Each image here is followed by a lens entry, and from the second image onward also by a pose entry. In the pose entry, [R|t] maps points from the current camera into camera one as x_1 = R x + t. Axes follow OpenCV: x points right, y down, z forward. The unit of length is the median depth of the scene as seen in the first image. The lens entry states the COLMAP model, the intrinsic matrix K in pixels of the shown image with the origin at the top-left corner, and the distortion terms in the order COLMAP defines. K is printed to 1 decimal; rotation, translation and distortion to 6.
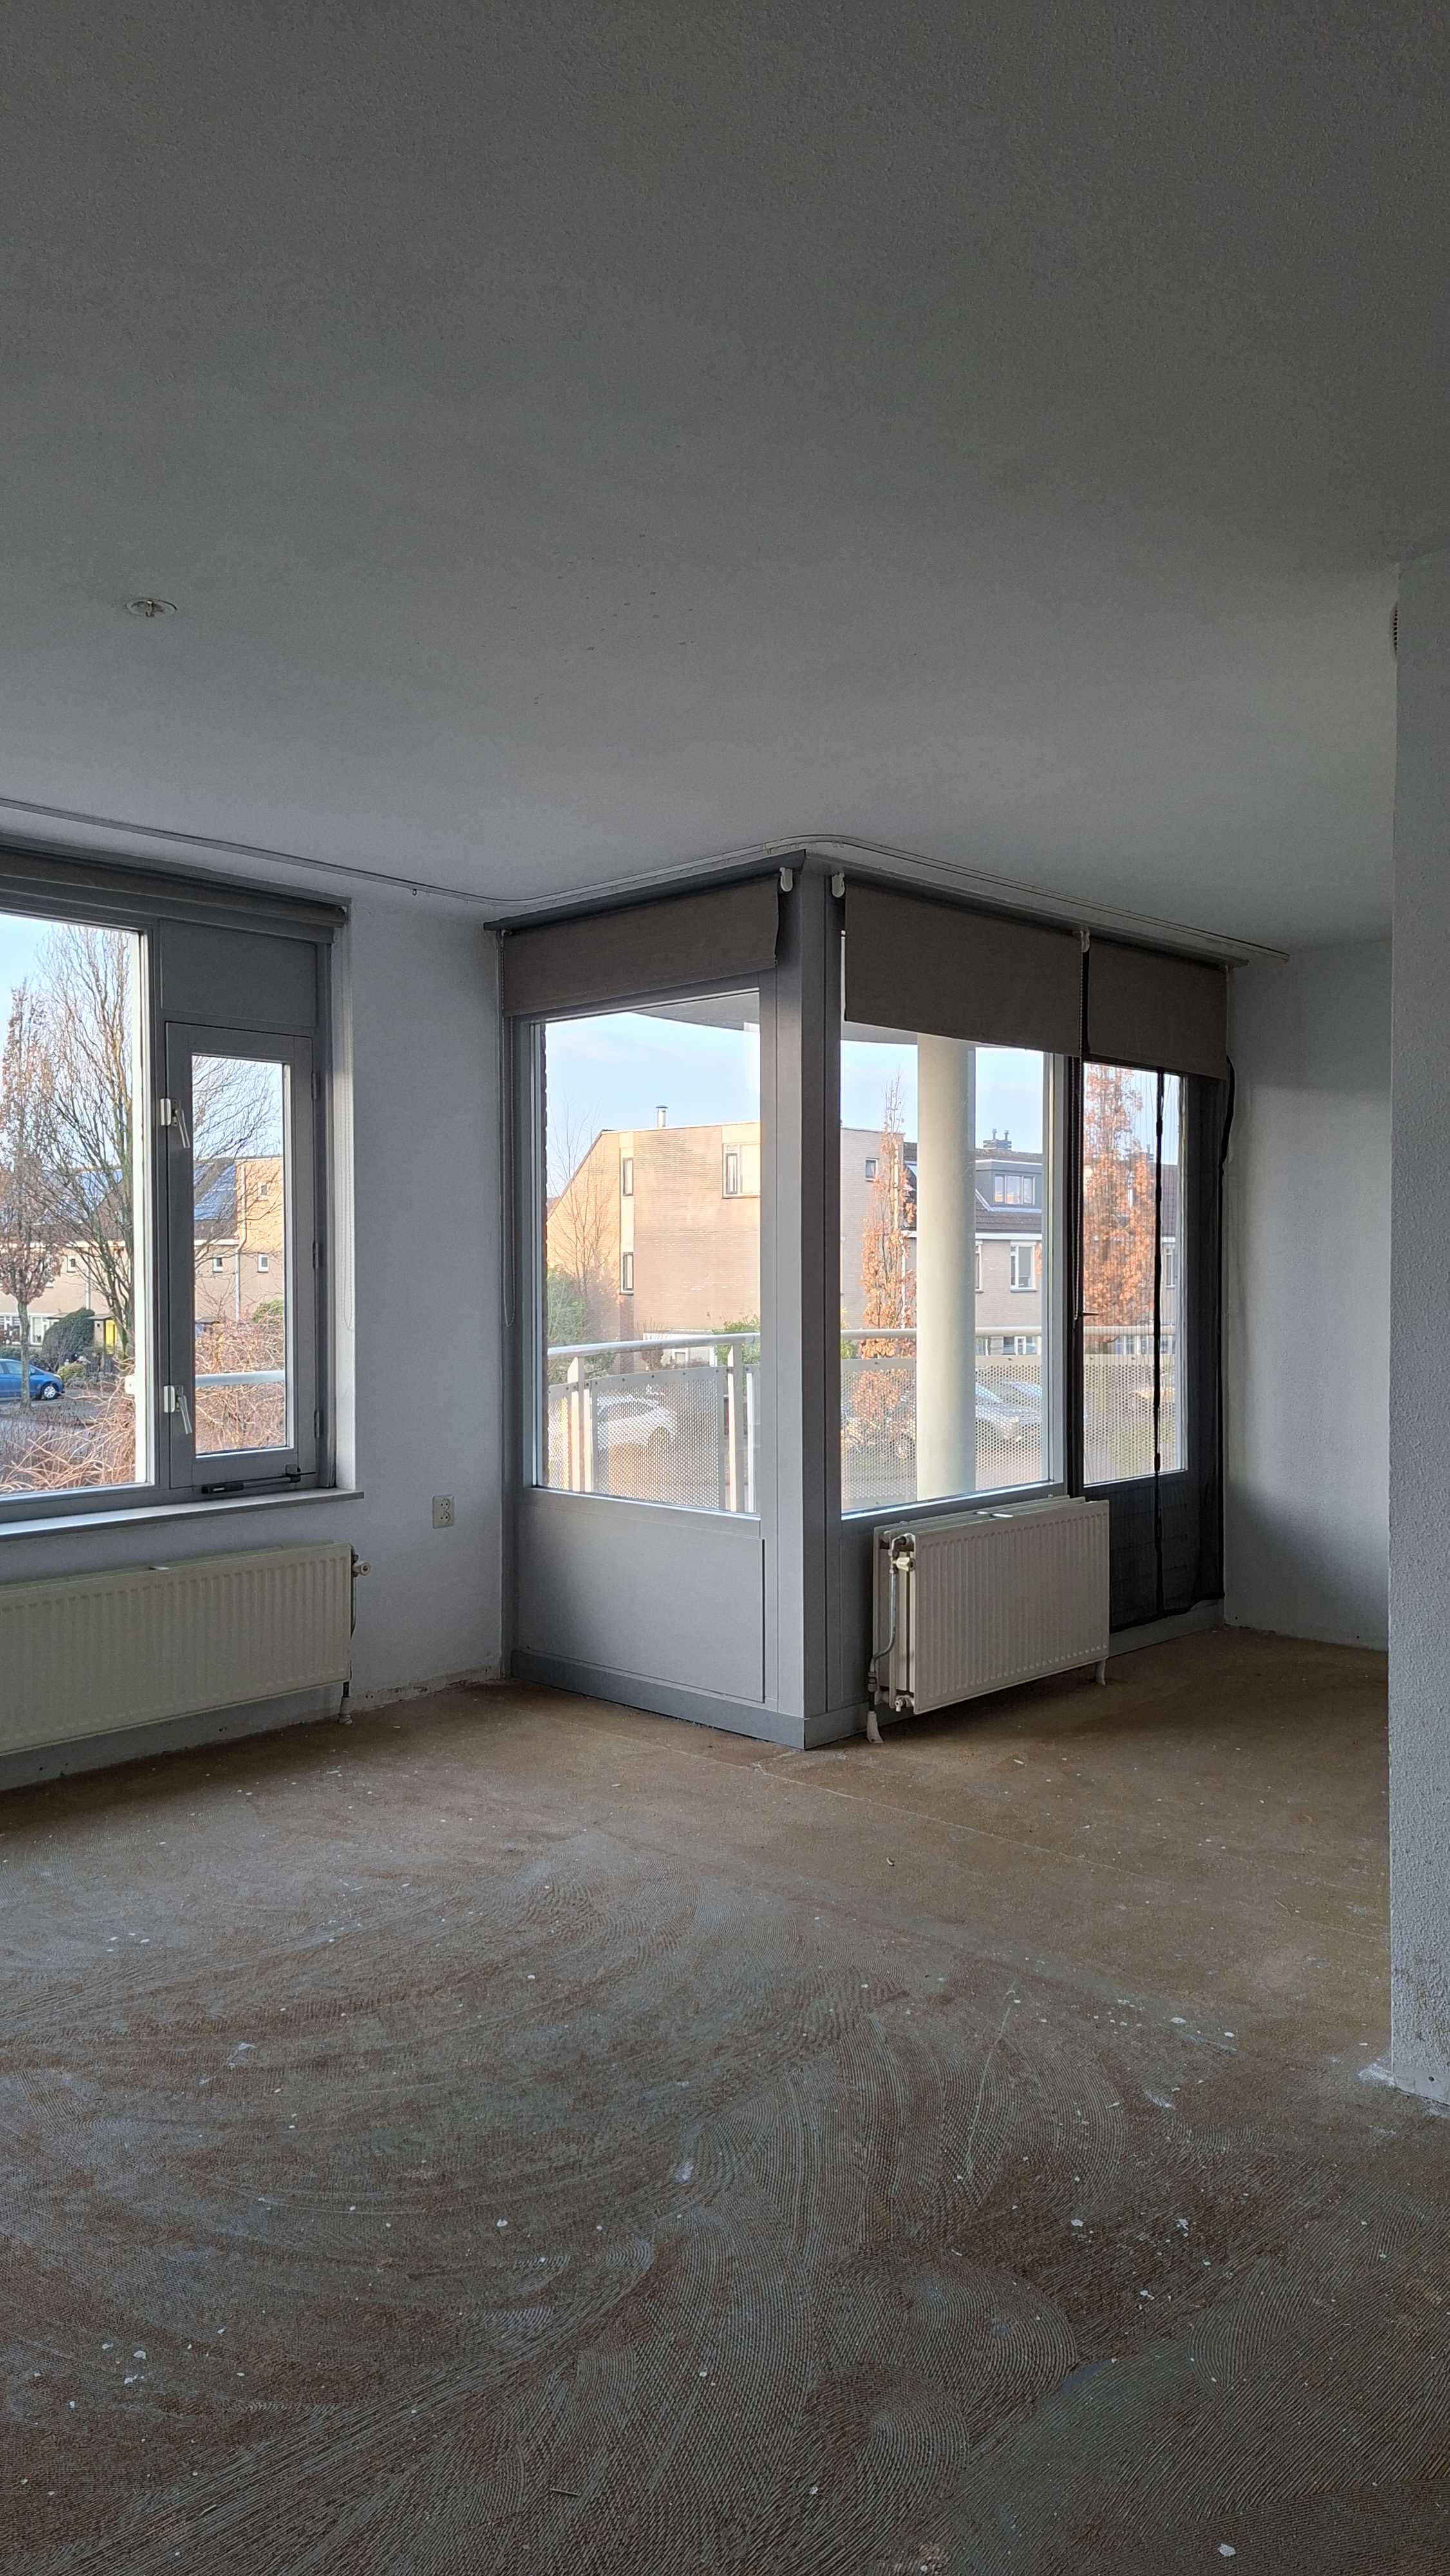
lens RADIAL K [[1773.7, 0, 725.0], [0, 1773.7, 1288.0], [0, 0, 1]] dist [0.086031, -0.105677]
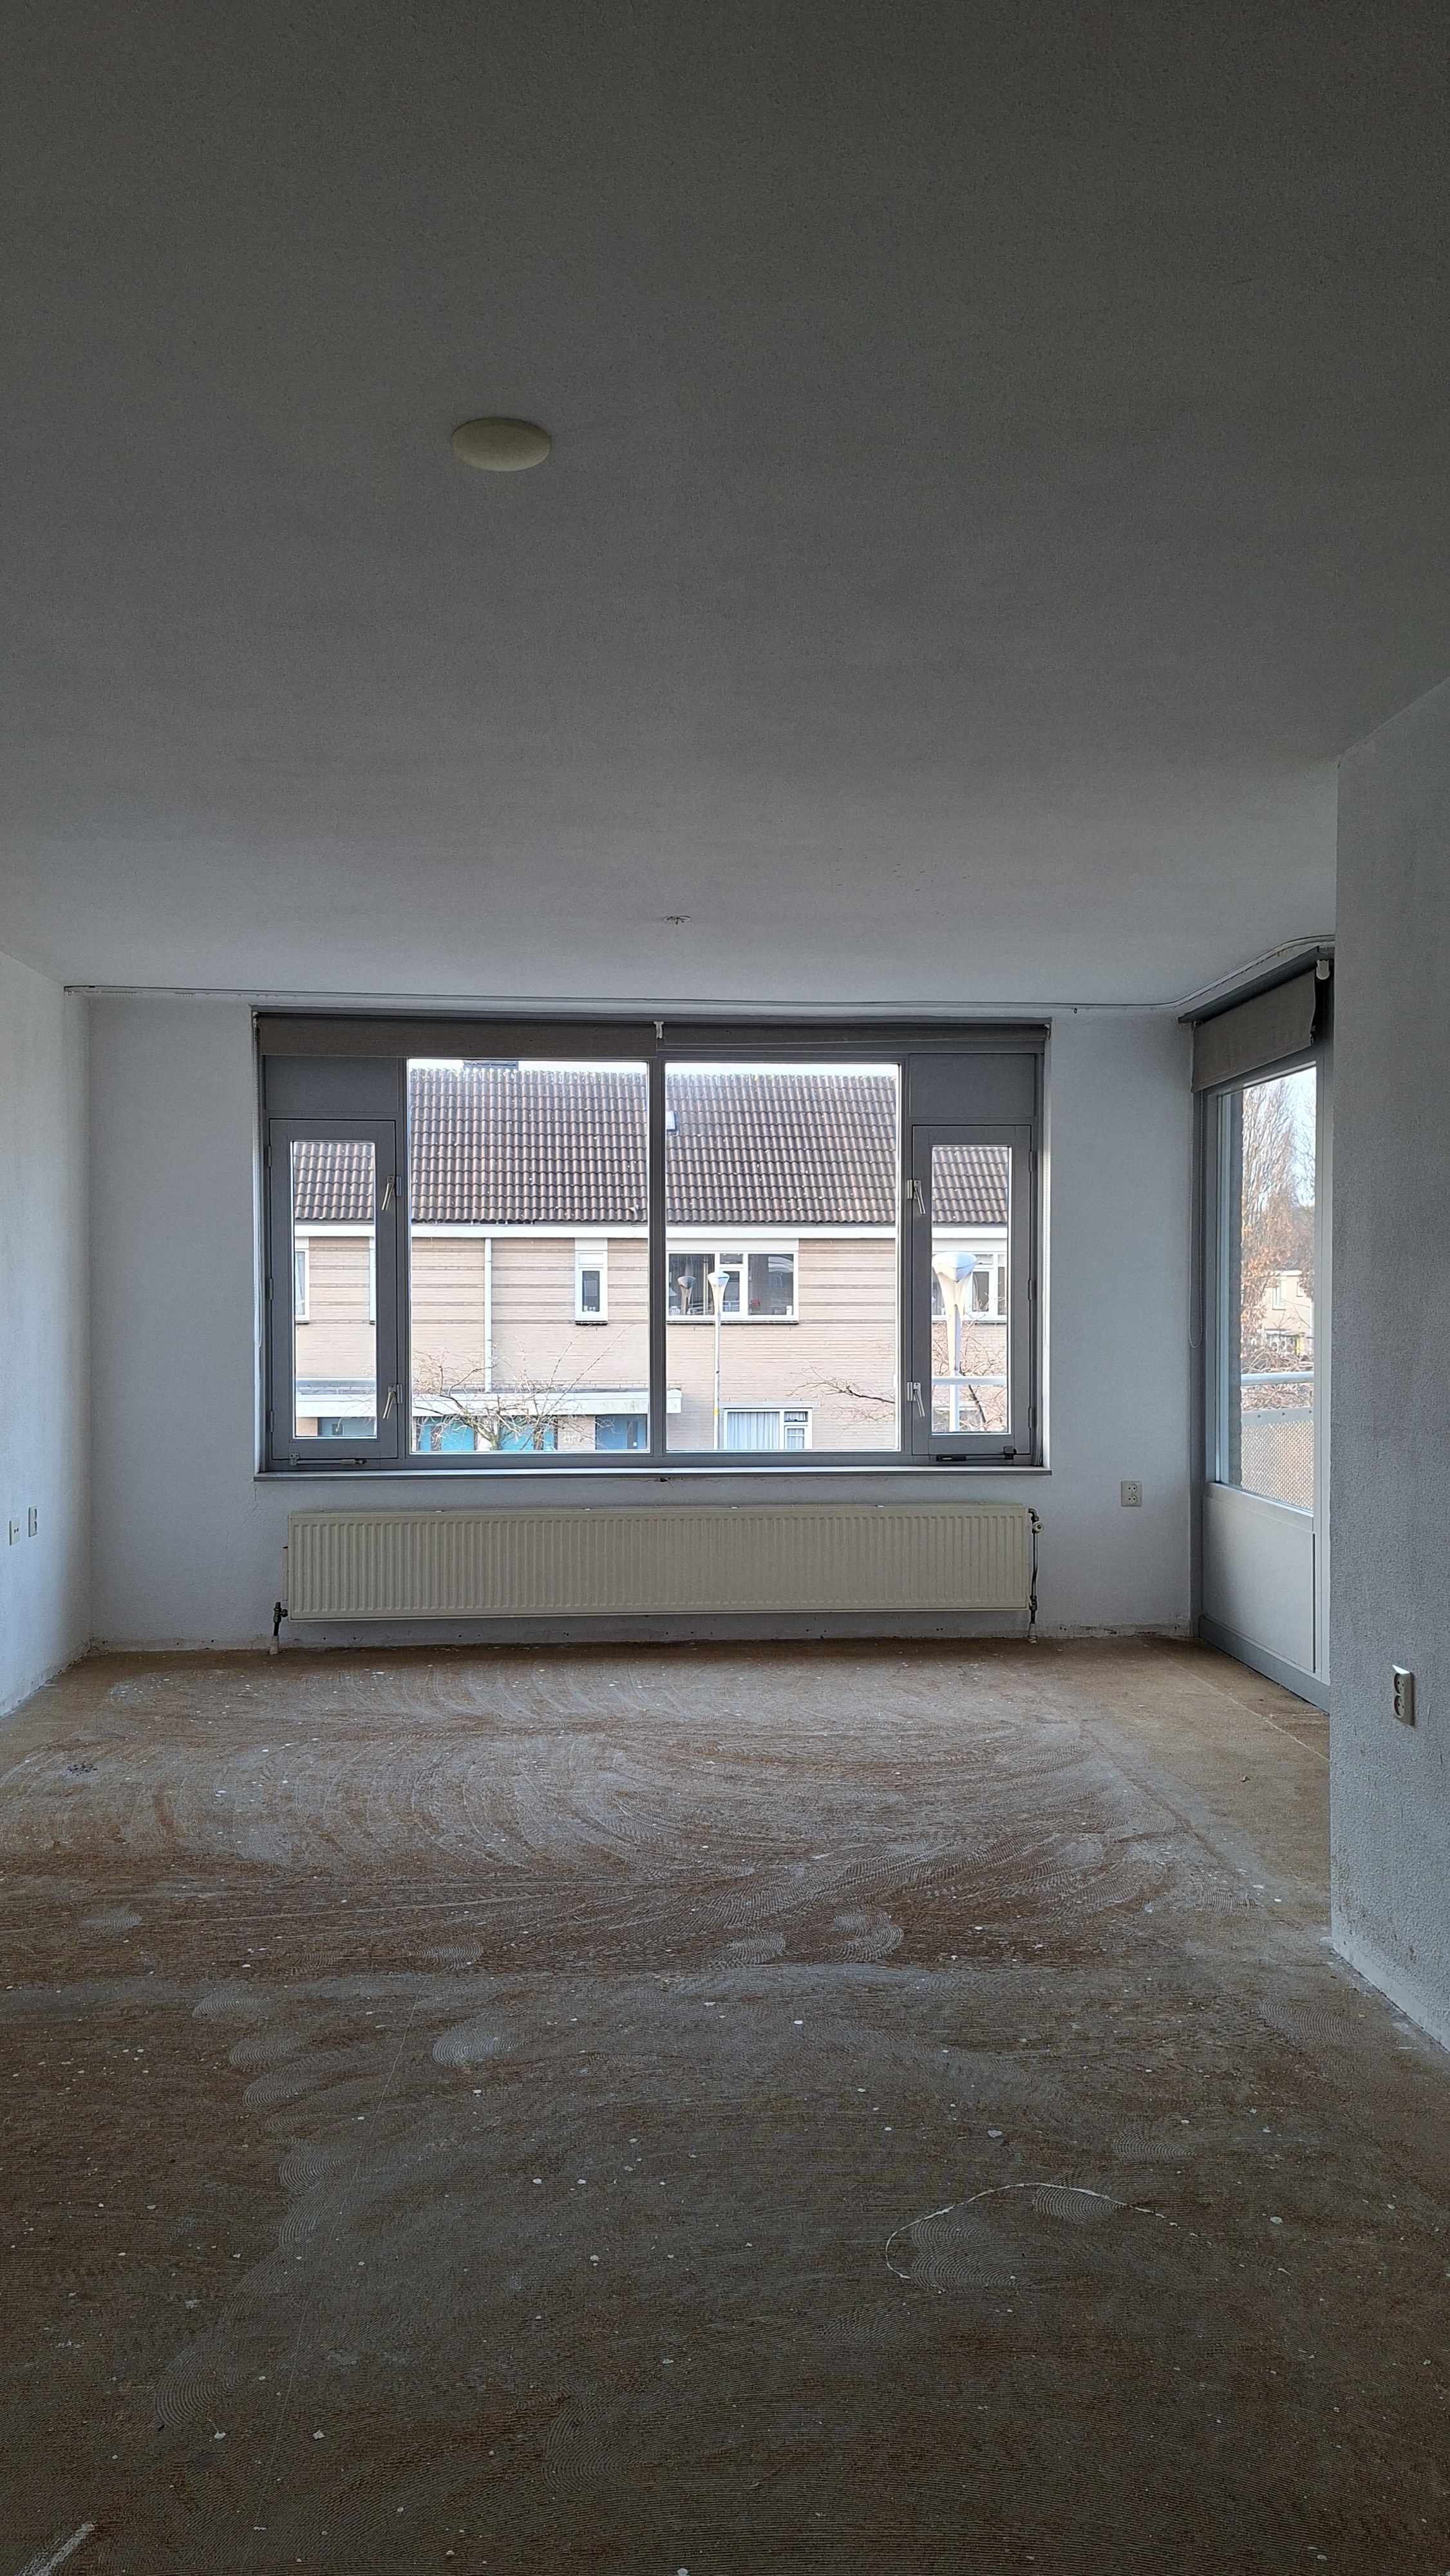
lens RADIAL K [[1773.7, 0, 725.0], [0, 1773.7, 1288.0], [0, 0, 1]] dist [0.086031, -0.105677]
pose [[0.736705, 0.003831, -0.676203, 0.573139], [-0.014886, 0.999834, -0.010553, -0.002469], [0.676050, 0.017841, 0.736640, -0.147625]]
